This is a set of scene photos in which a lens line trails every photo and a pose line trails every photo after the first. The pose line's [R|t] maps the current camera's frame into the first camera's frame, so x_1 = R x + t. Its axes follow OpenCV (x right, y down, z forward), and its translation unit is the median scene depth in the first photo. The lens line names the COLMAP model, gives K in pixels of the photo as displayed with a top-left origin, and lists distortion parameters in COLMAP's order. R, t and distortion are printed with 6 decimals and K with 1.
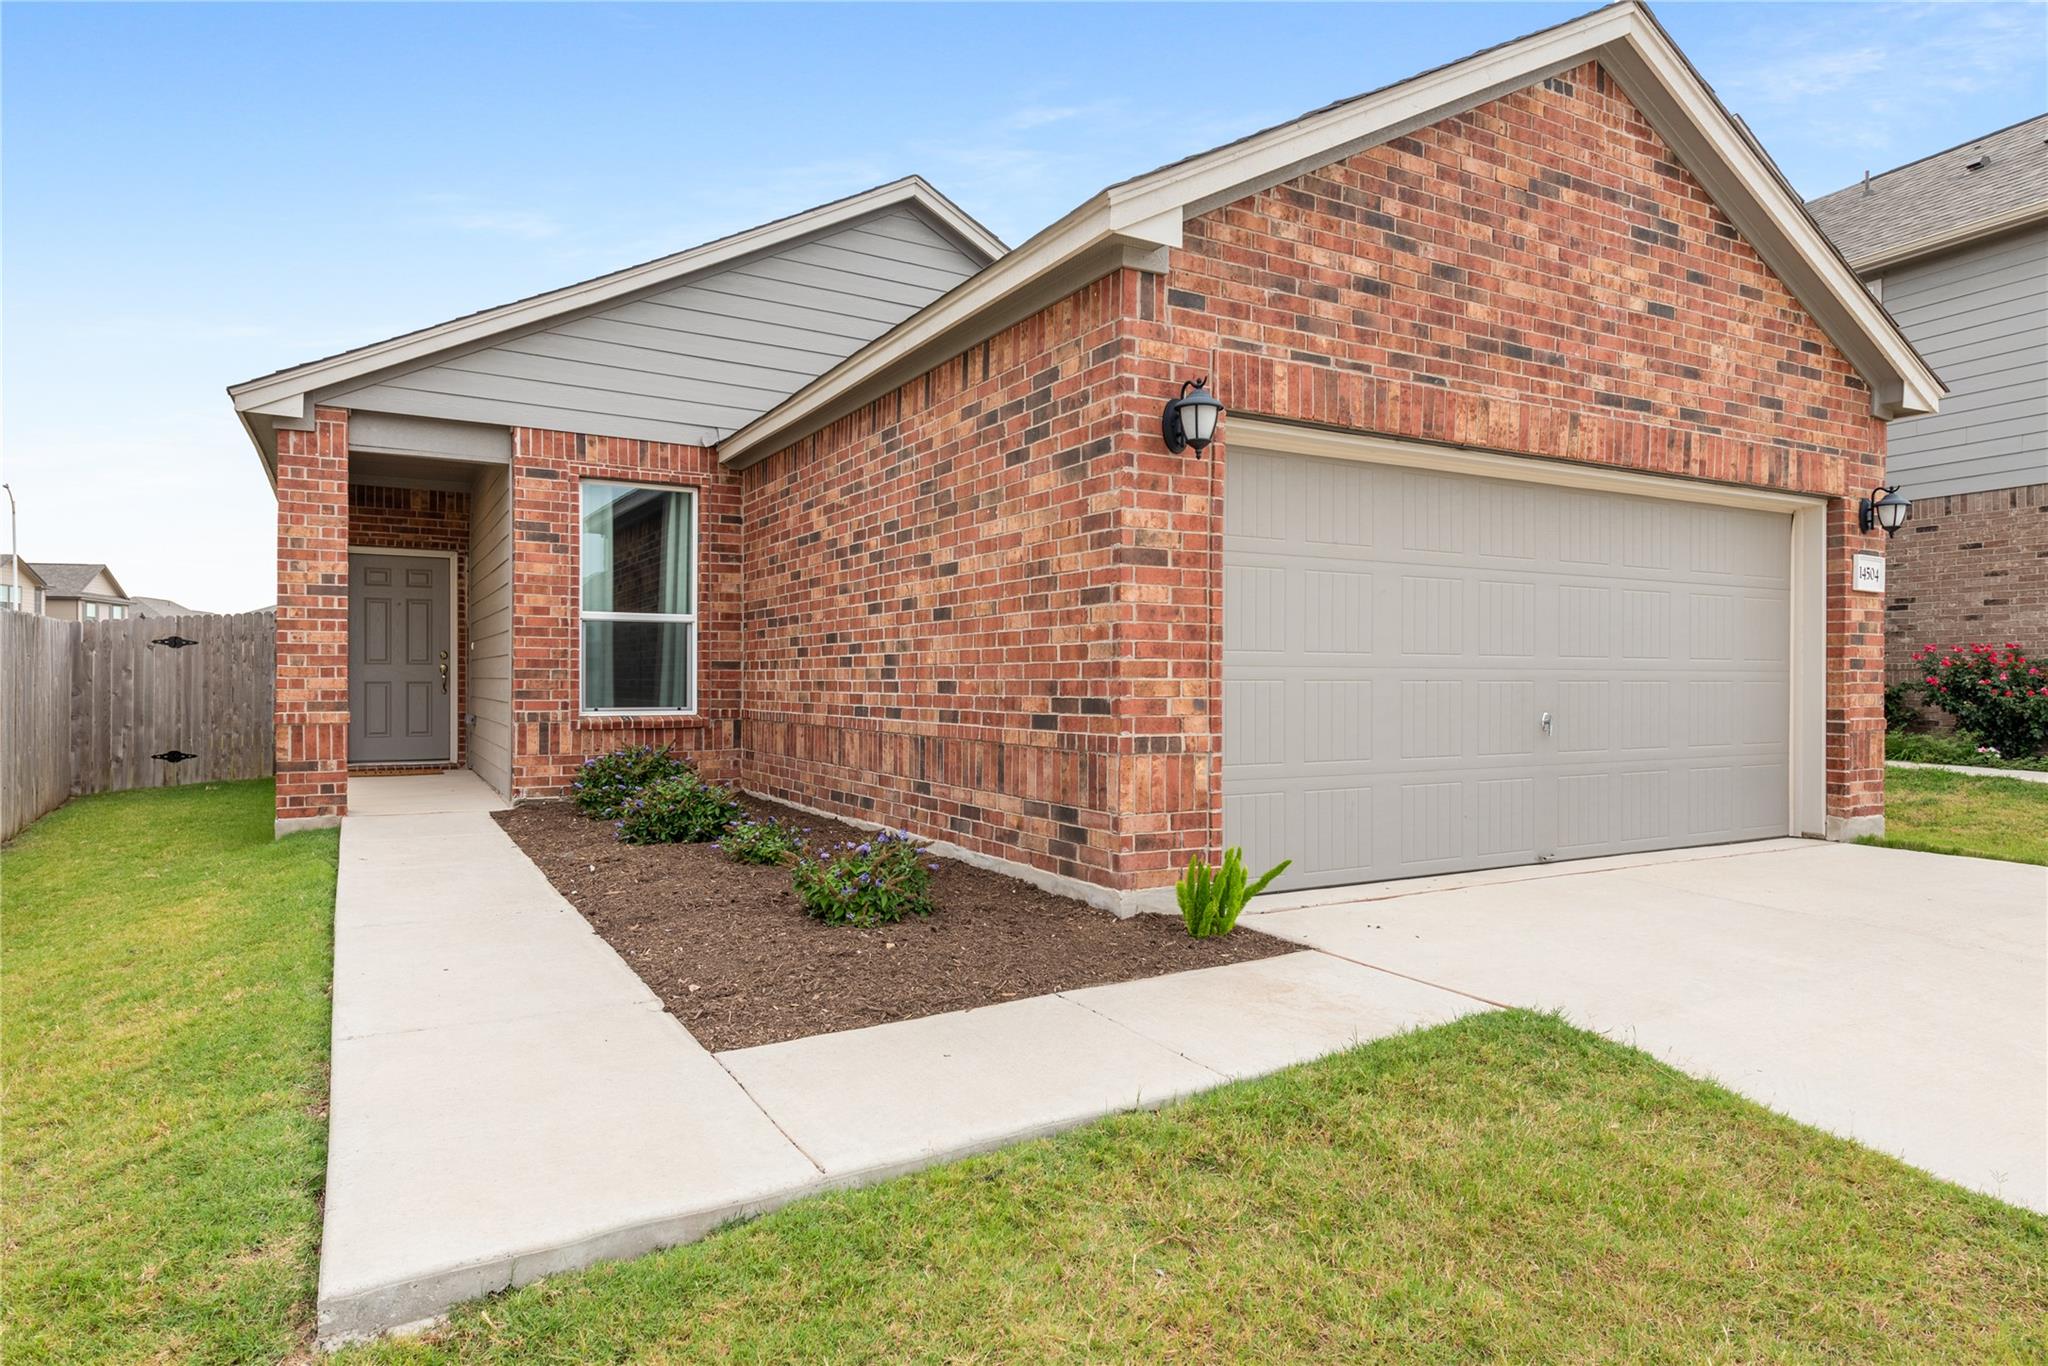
lens RADIAL K [[1189.1, 0, 1026.3], [0, 1189.1, 680.3], [0, 0, 1]] dist [0.023894, -0.016868]
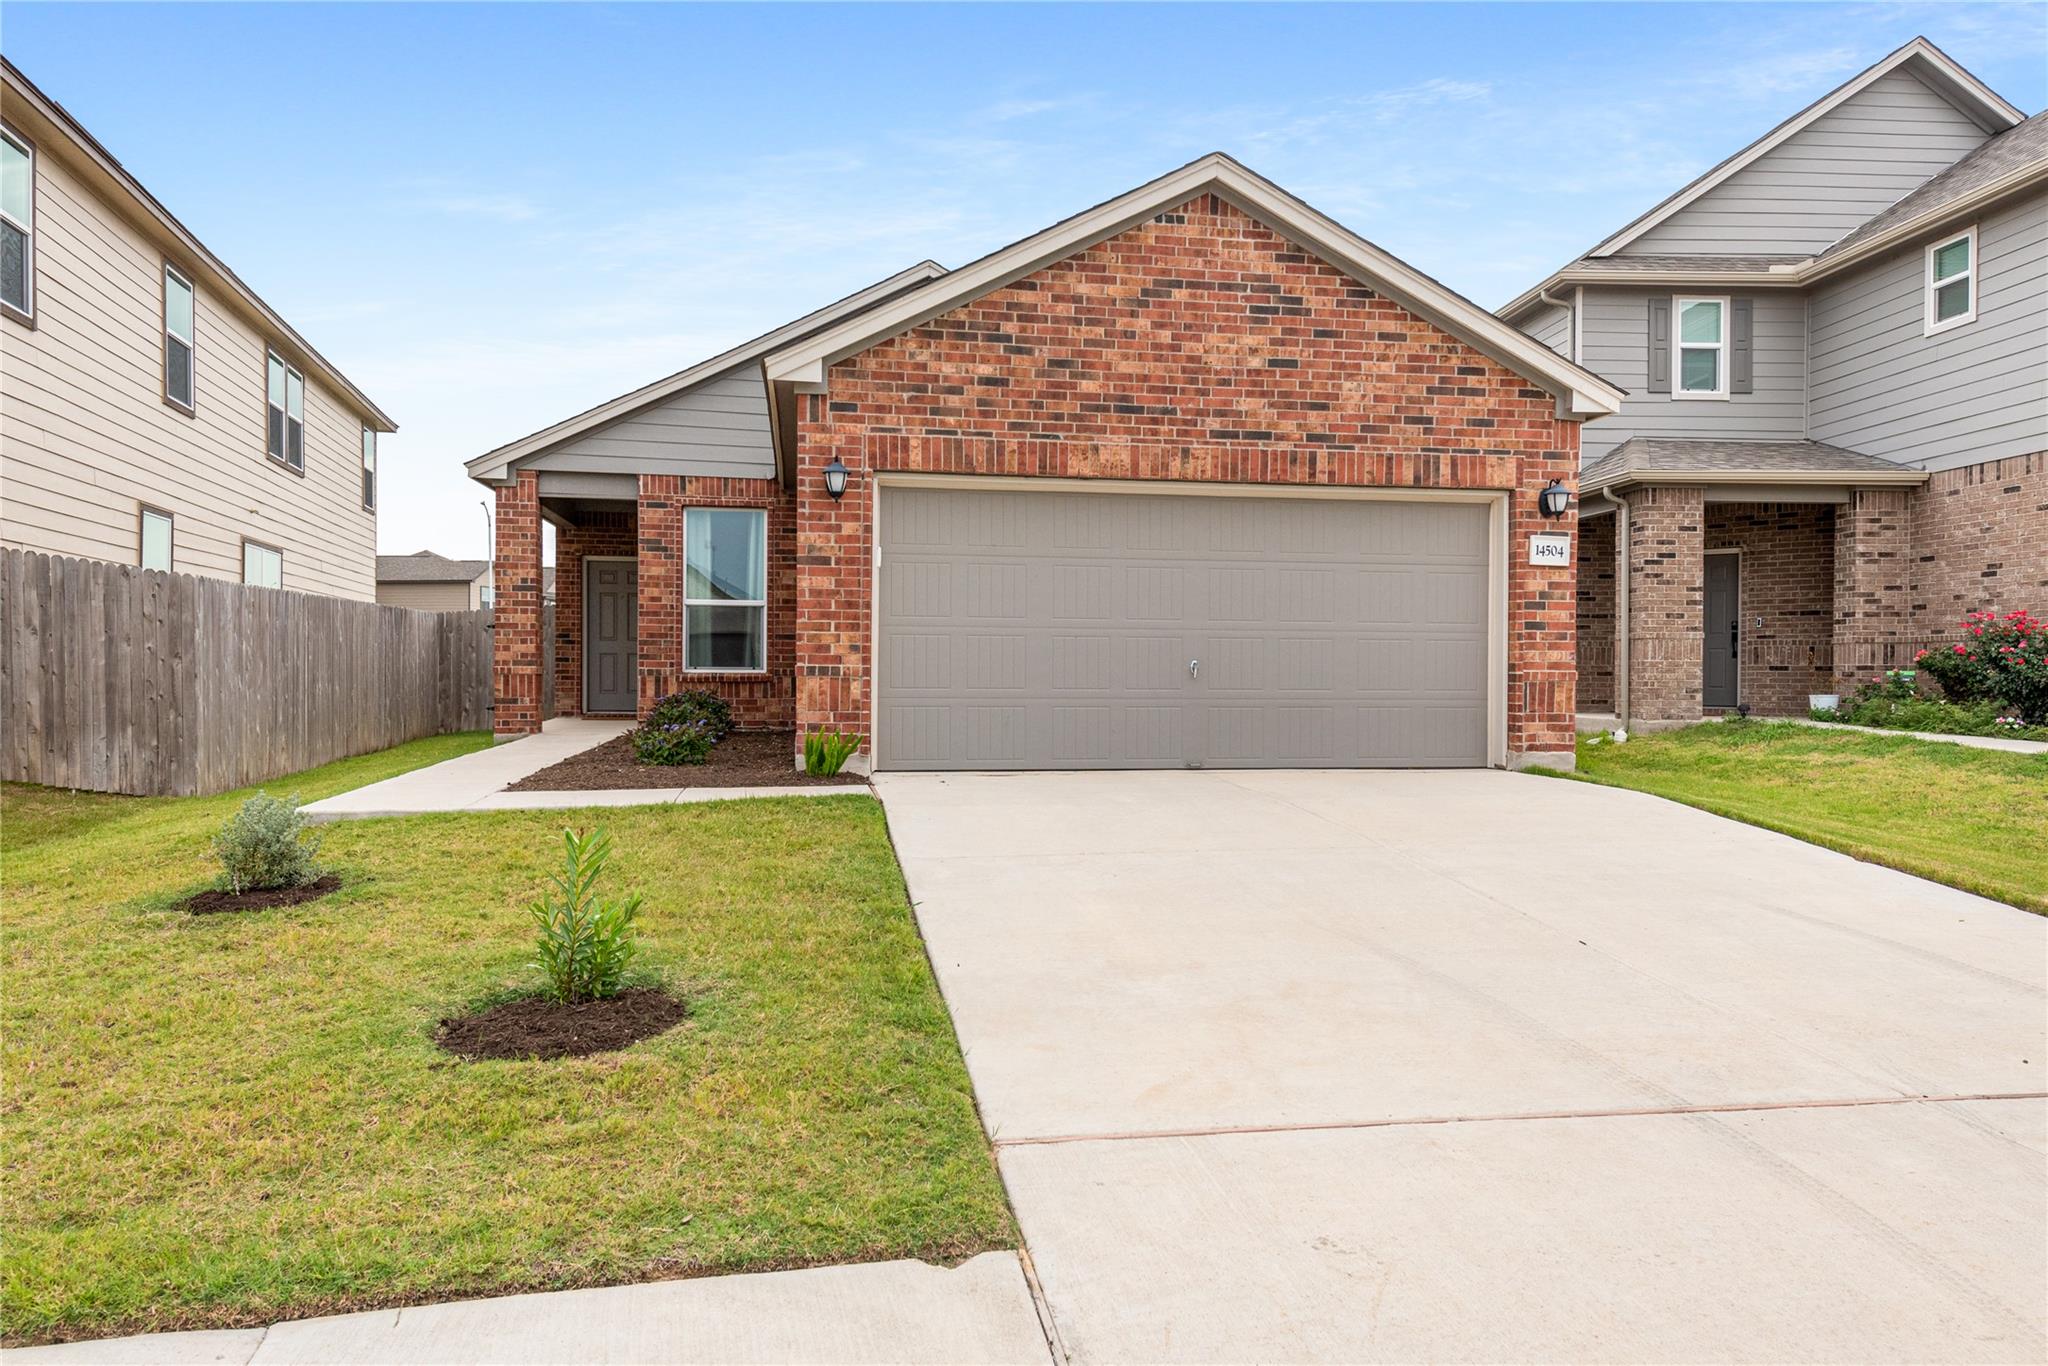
lens RADIAL K [[1344.5, 0, 1024.0], [0, 1344.5, 683.0], [0, 0, 1]] dist [0.031887, -0.024358]
pose [[0.940527, 0.005205, -0.339679, 0.750530], [-0.003546, 0.999979, 0.005507, 0.043470], [0.339701, -0.003975, 0.940525, -0.516967]]
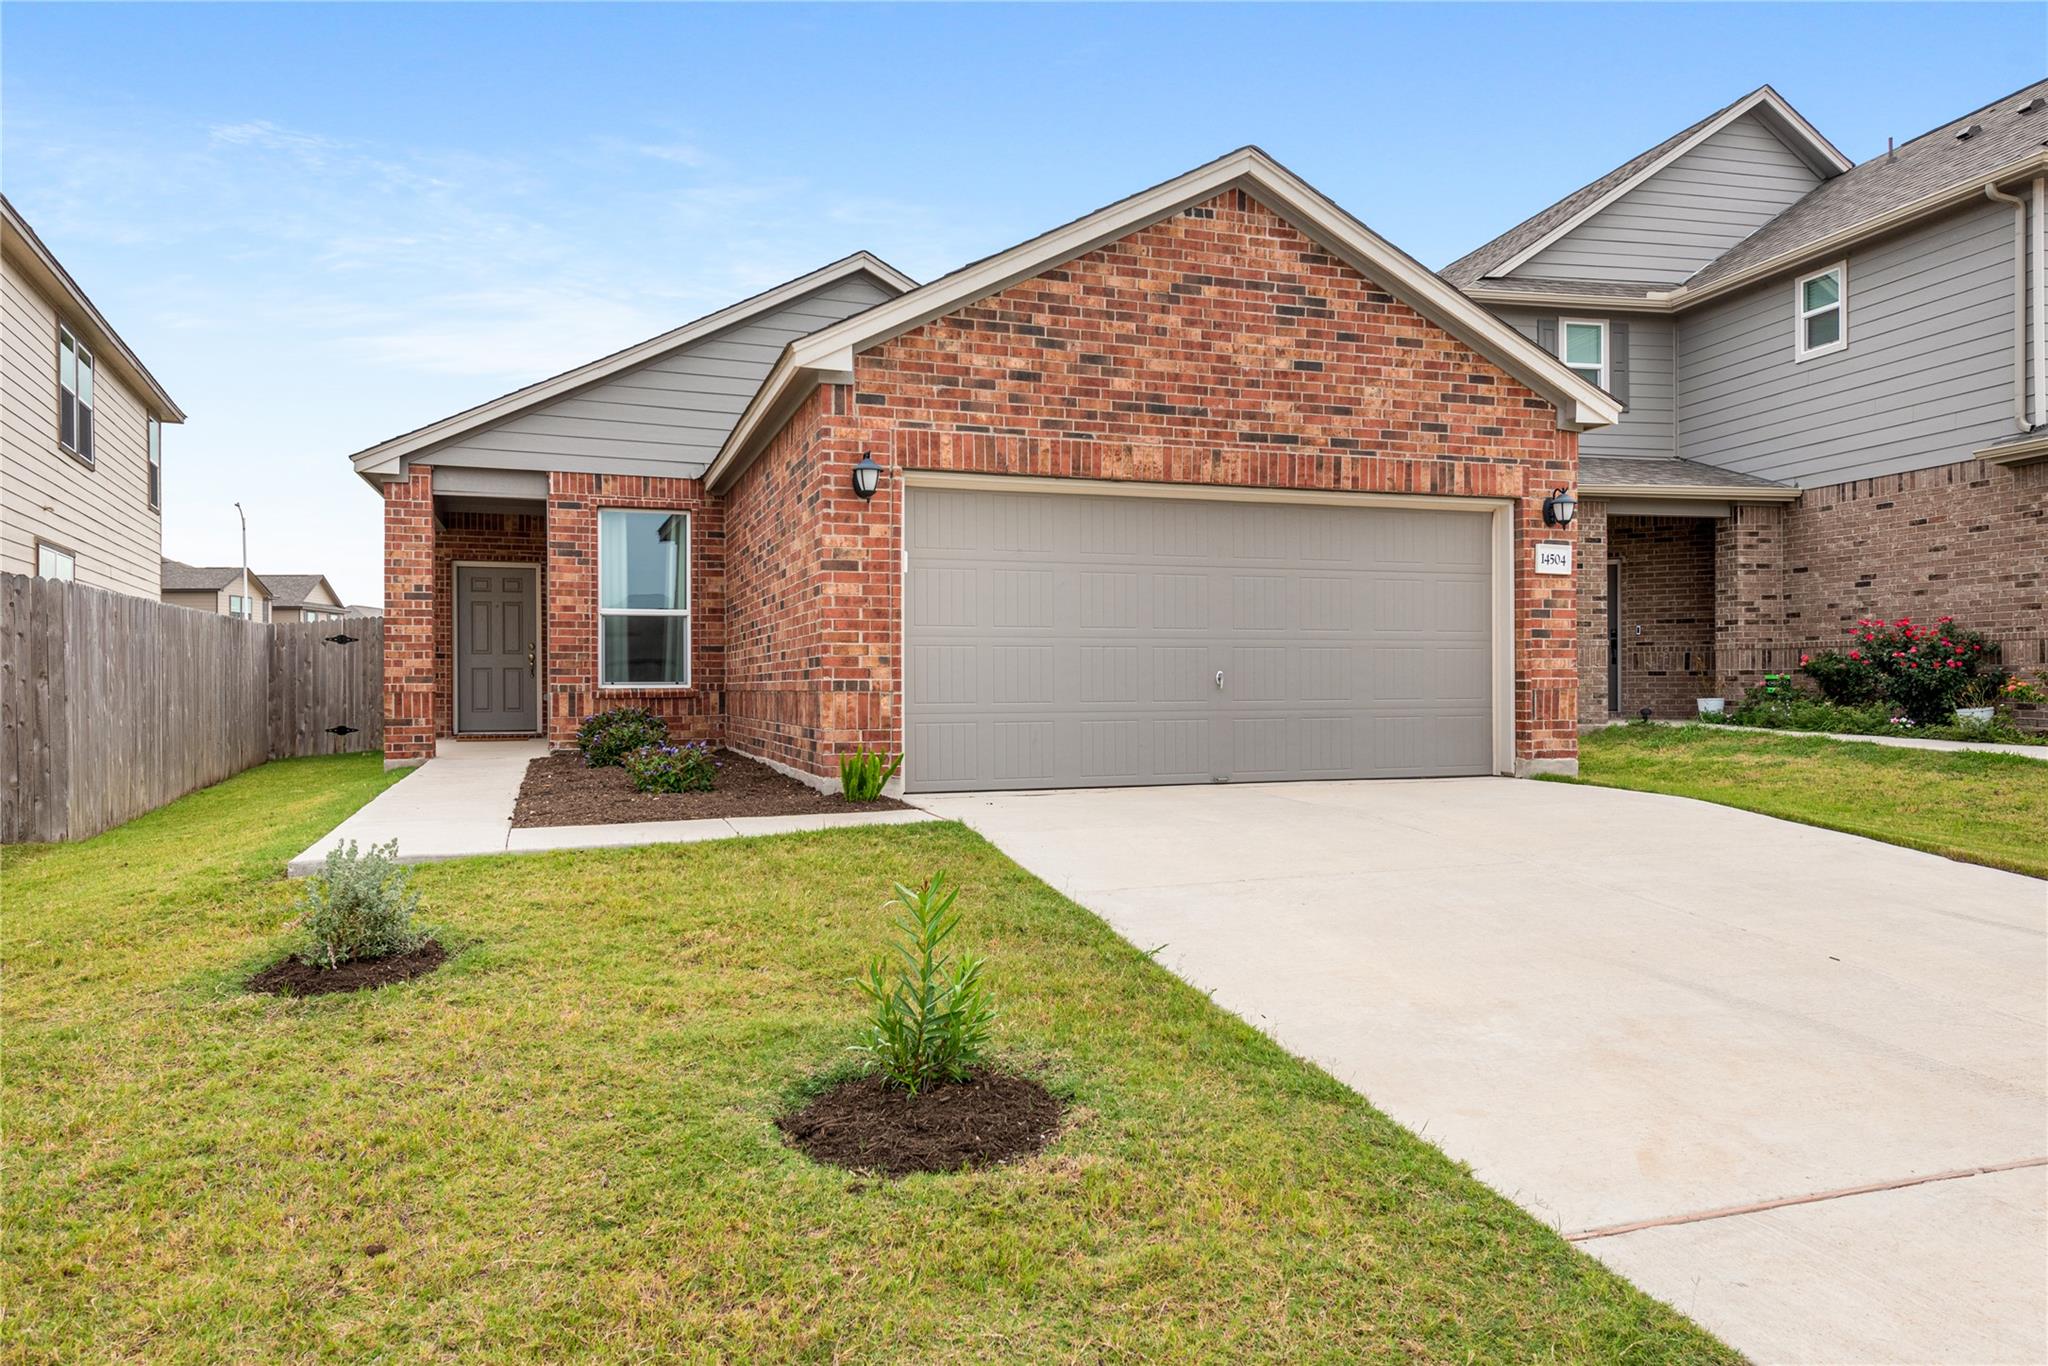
lens RADIAL K [[1344.5, 0, 1024.0], [0, 1344.5, 683.0], [0, 0, 1]] dist [0.031887, -0.024358]
pose [[0.983331, -0.006861, -0.181697, 0.474650], [0.006635, 0.999976, -0.001854, 0.040184], [0.181705, 0.000617, 0.983353, -0.503856]]
